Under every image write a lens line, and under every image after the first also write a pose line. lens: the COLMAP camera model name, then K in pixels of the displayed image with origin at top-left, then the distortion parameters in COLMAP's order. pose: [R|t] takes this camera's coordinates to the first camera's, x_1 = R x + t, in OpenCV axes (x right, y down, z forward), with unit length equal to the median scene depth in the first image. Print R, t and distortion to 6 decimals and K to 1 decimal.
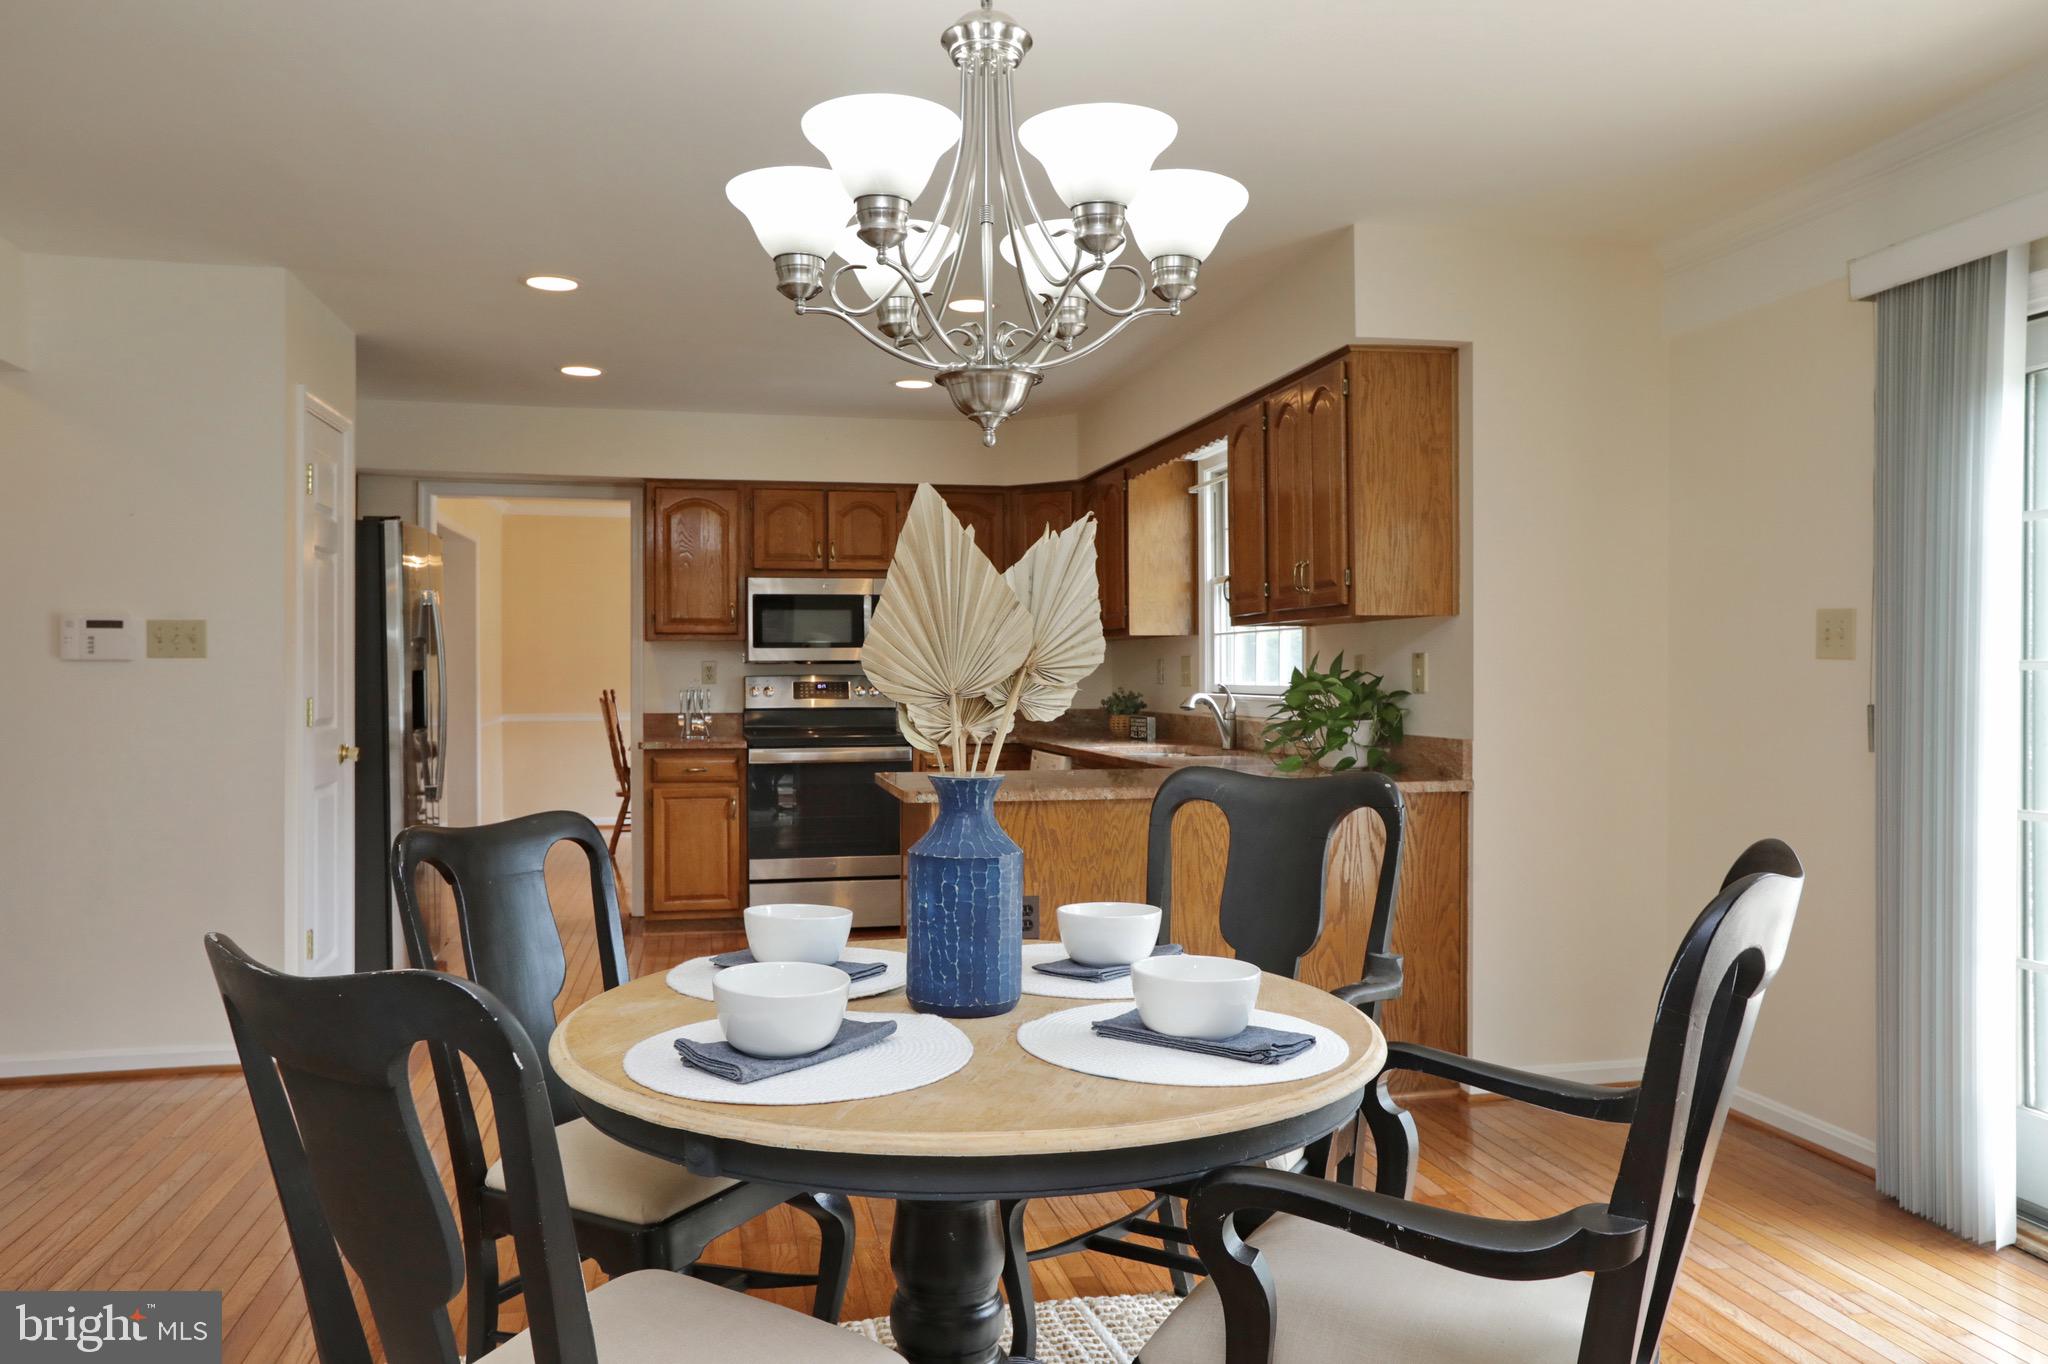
lens RADIAL K [[1402.7, 0, 1023.4], [0, 1402.7, 667.9], [0, 0, 1]] dist [-0.003108, -0.000407]
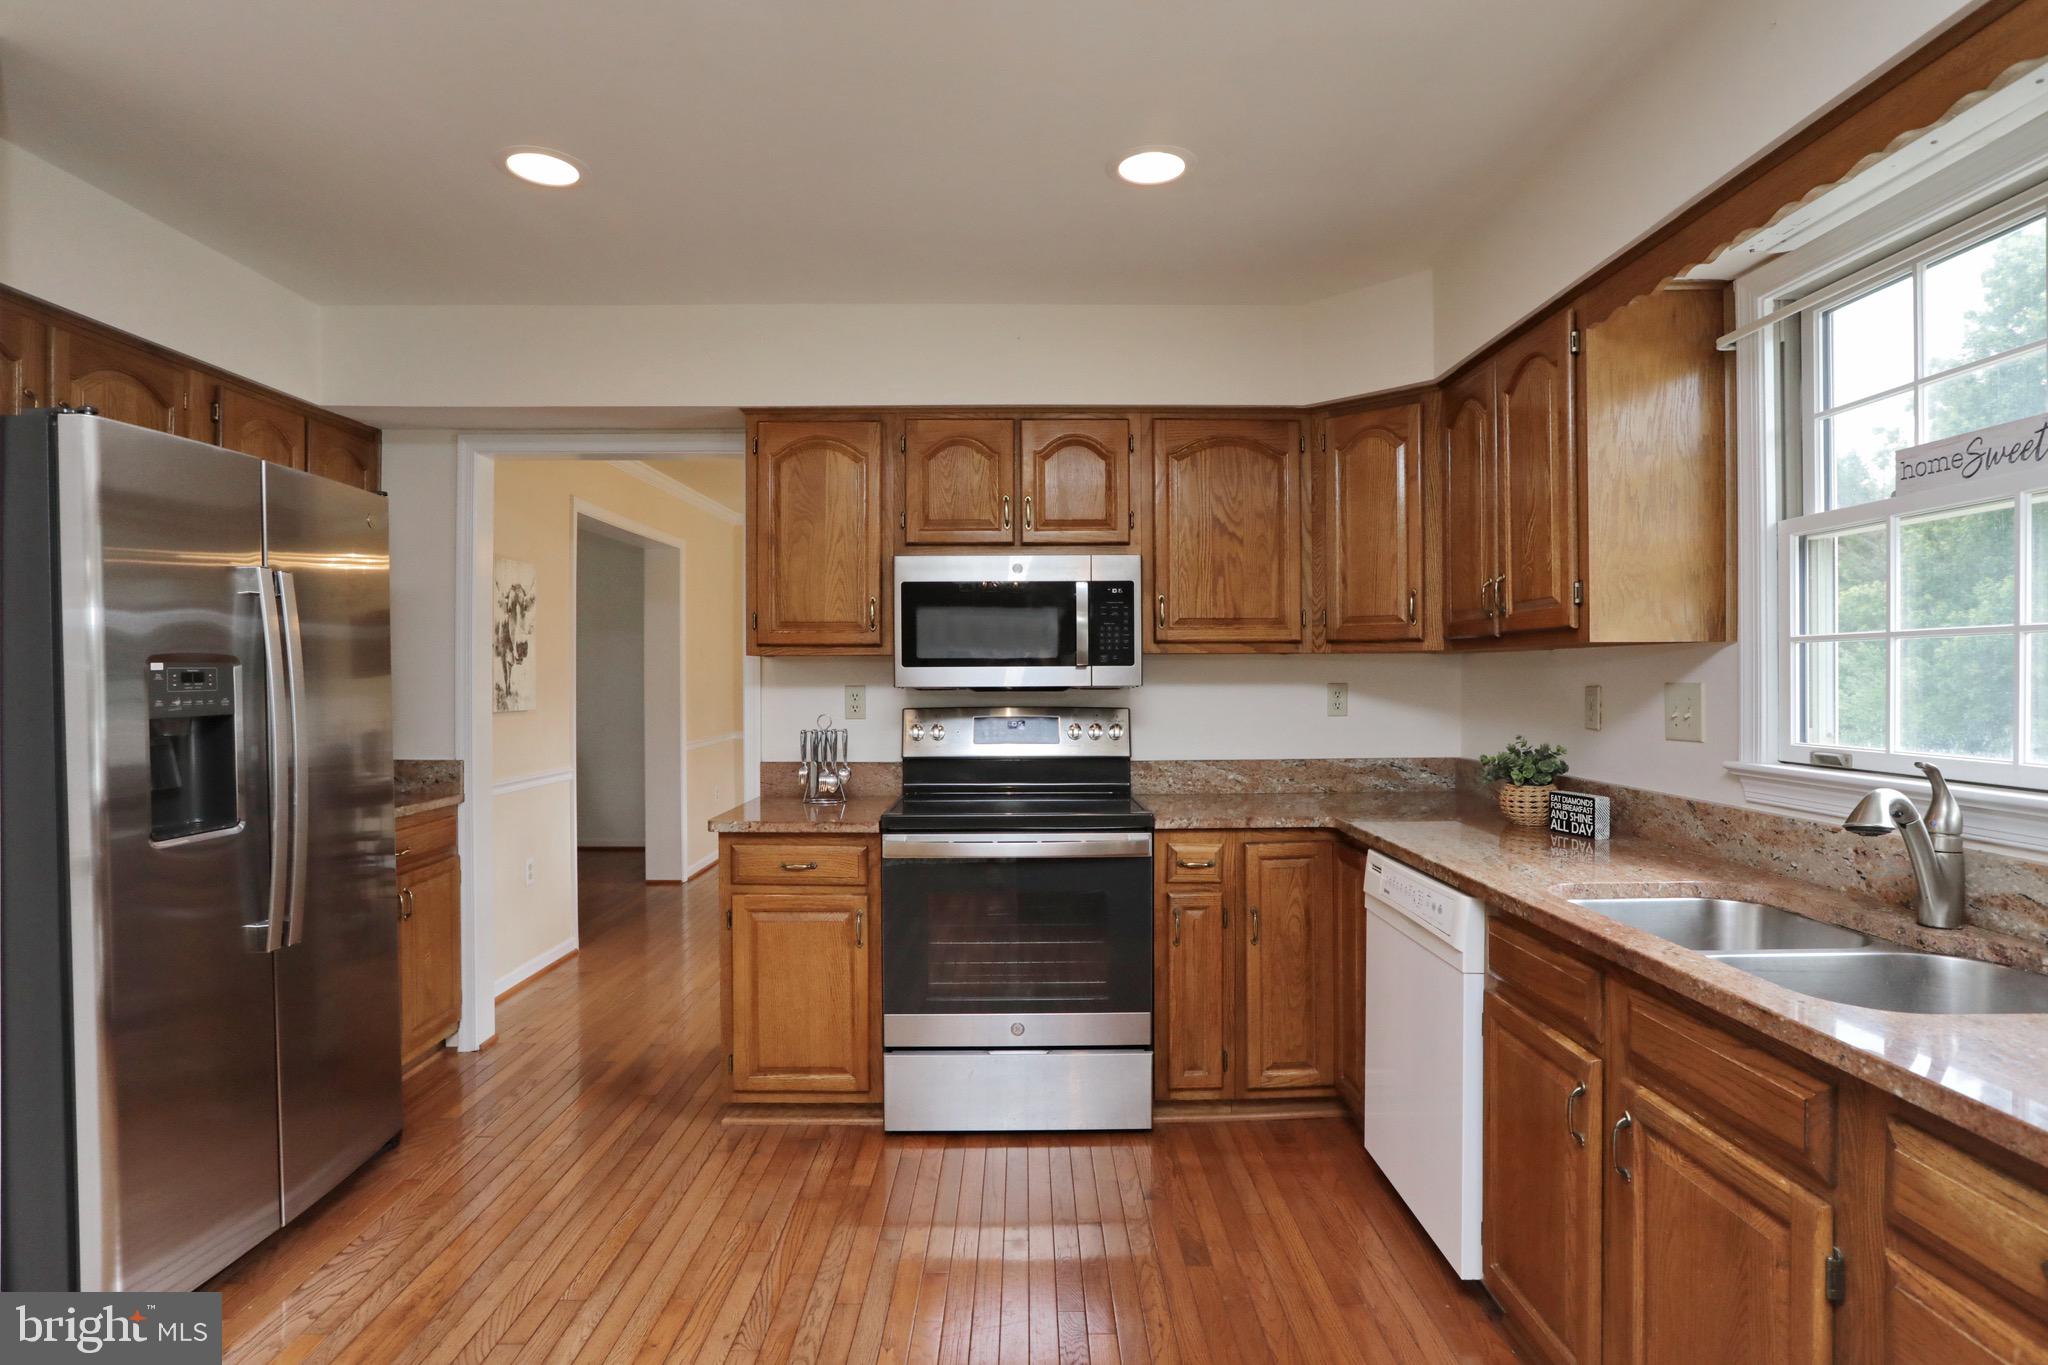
lens RADIAL K [[1034.2, 0, 1036.8], [0, 1034.2, 671.2], [0, 0, 1]] dist [-0.024078, 0.001598]
pose [[0.977721, -0.000272, -0.209908, -0.045013], [-0.000646, 0.999991, -0.004308, -0.013332], [0.209907, 0.004348, 0.977712, 0.714658]]
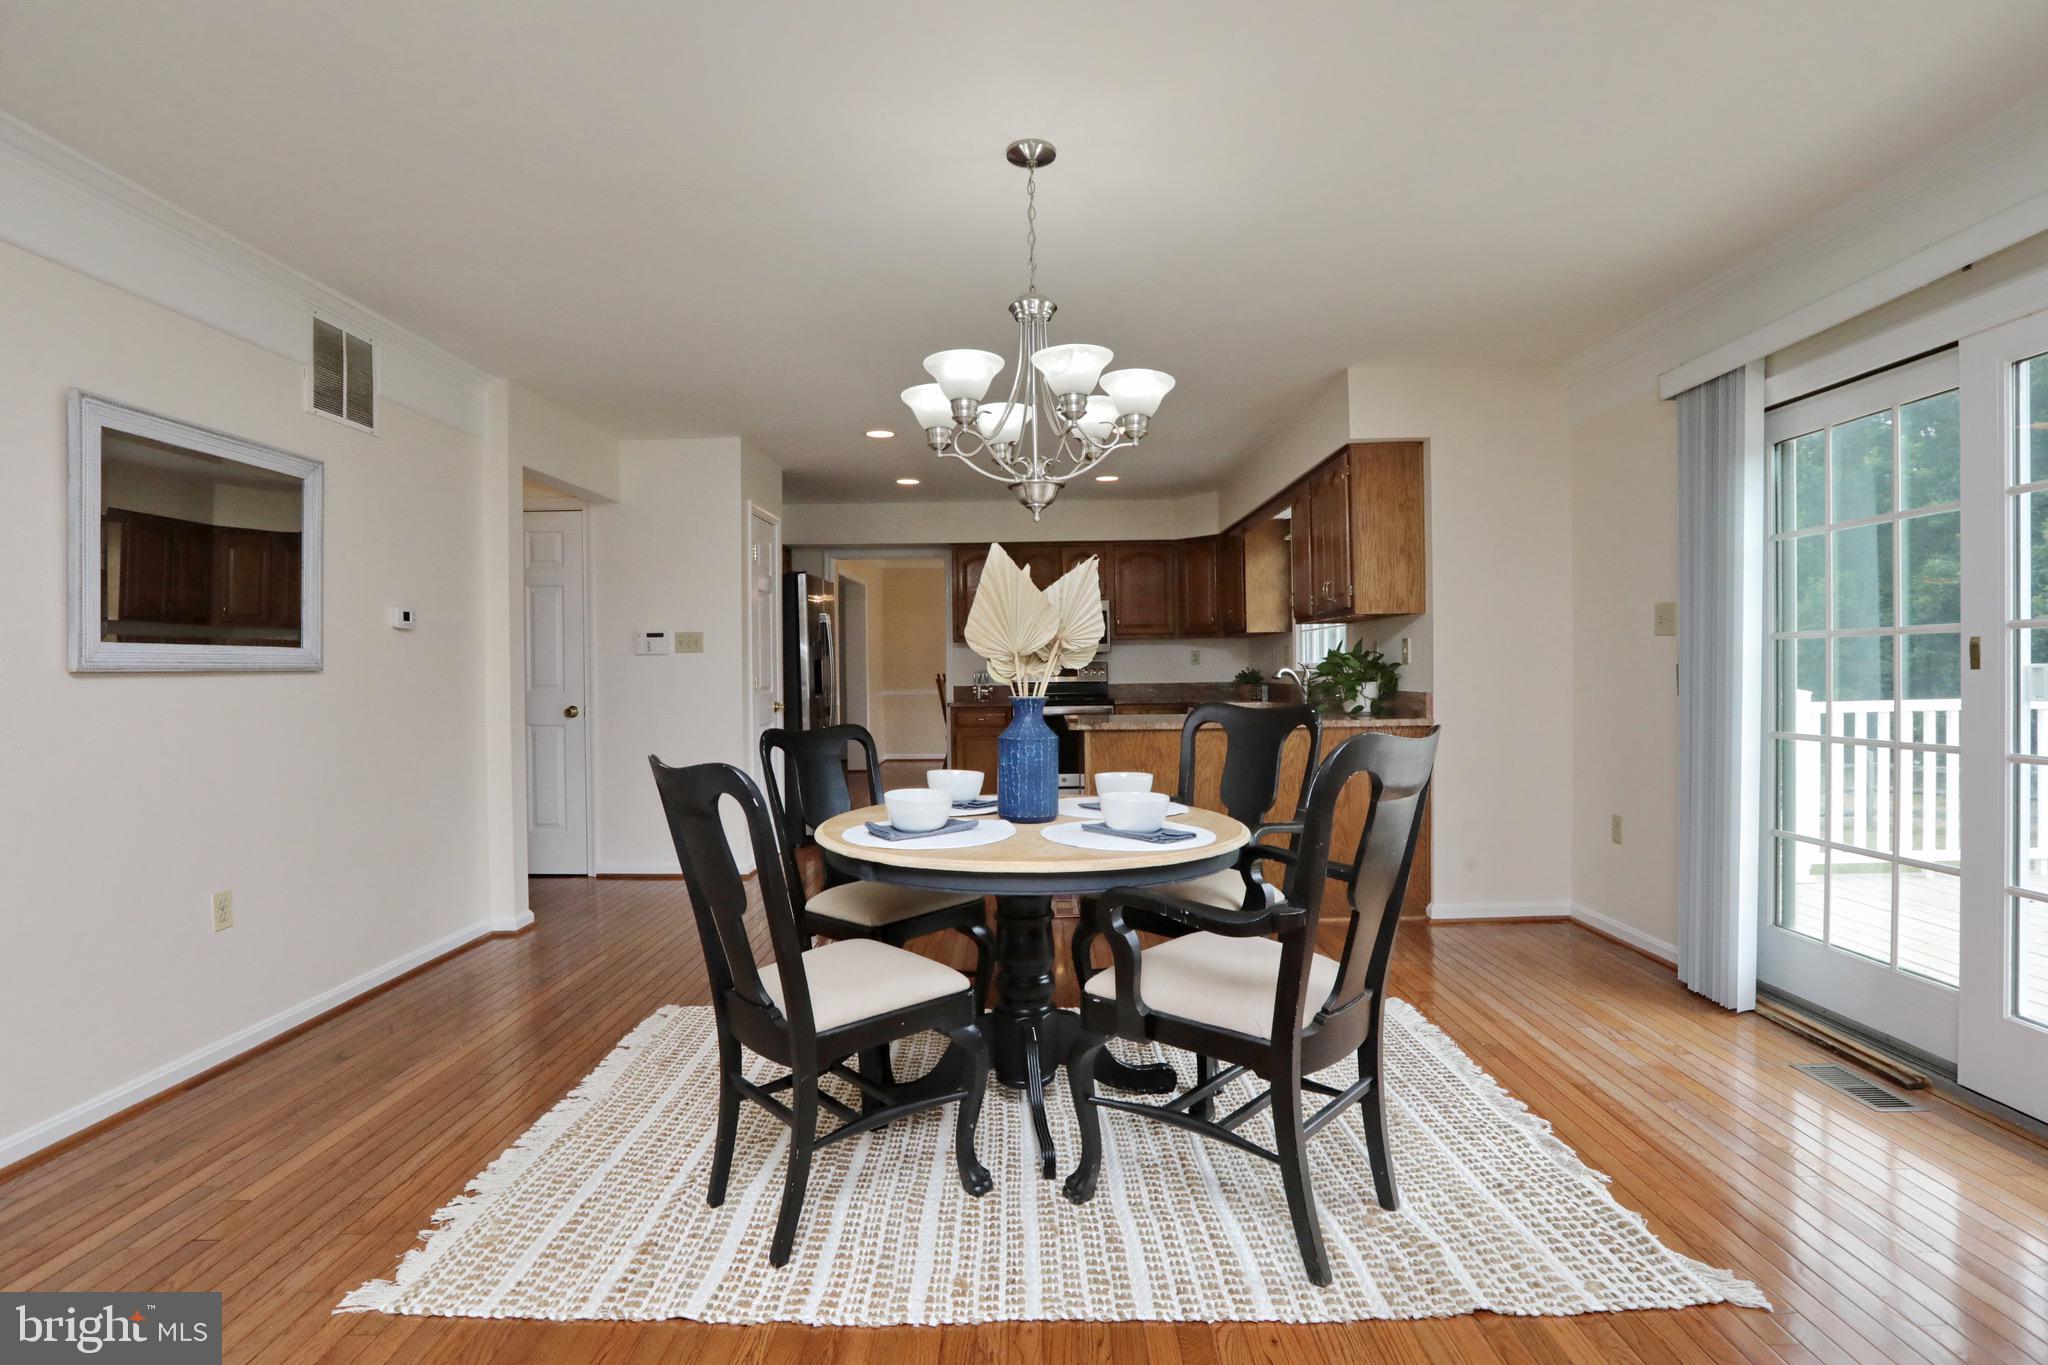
lens RADIAL K [[955.1, 0, 1037.7], [0, 955.1, 677.1], [0, 0, 1]] dist [-0.069324, 0.034946]
pose [[0.975776, -0.009557, -0.218565, 0.091457], [0.012359, 0.999858, 0.011456, 0.012590], [0.218424, -0.013880, 0.975755, -0.089577]]
